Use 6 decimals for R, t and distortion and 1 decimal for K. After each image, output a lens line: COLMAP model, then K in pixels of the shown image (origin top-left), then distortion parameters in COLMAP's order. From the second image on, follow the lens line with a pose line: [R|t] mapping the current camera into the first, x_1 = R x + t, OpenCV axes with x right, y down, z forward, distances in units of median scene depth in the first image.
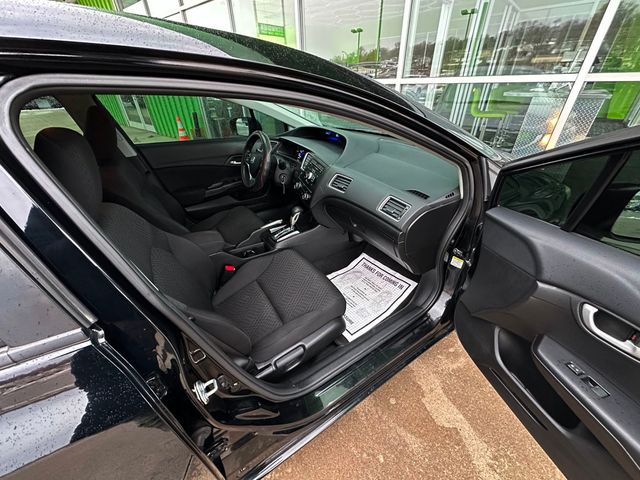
lens RADIAL K [[257.4, 0, 322.2], [0, 257.4, 240.3], [0, 0, 1]] dist [-0.001034, 0.001105]
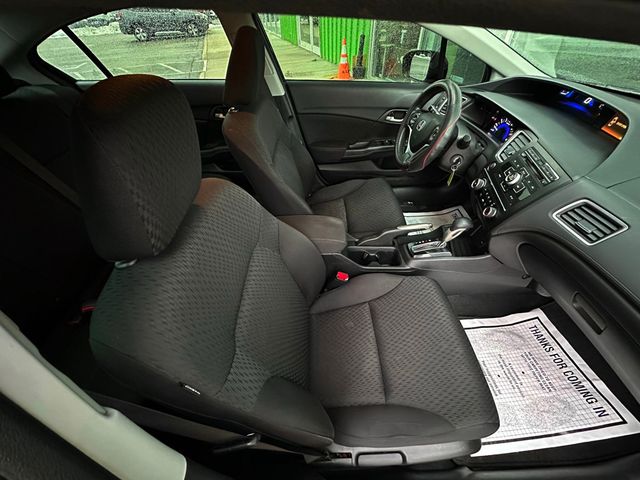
lens RADIAL K [[257.4, 0, 319.4], [0, 257.4, 240.8], [0, 0, 1]] dist [-0.001034, 0.001105]
pose [[0.851806, 0.359847, -0.380704, -0.131332], [-0.271636, 0.924804, 0.266367, -0.139014], [0.447928, -0.123480, 0.885502, 0.245173]]
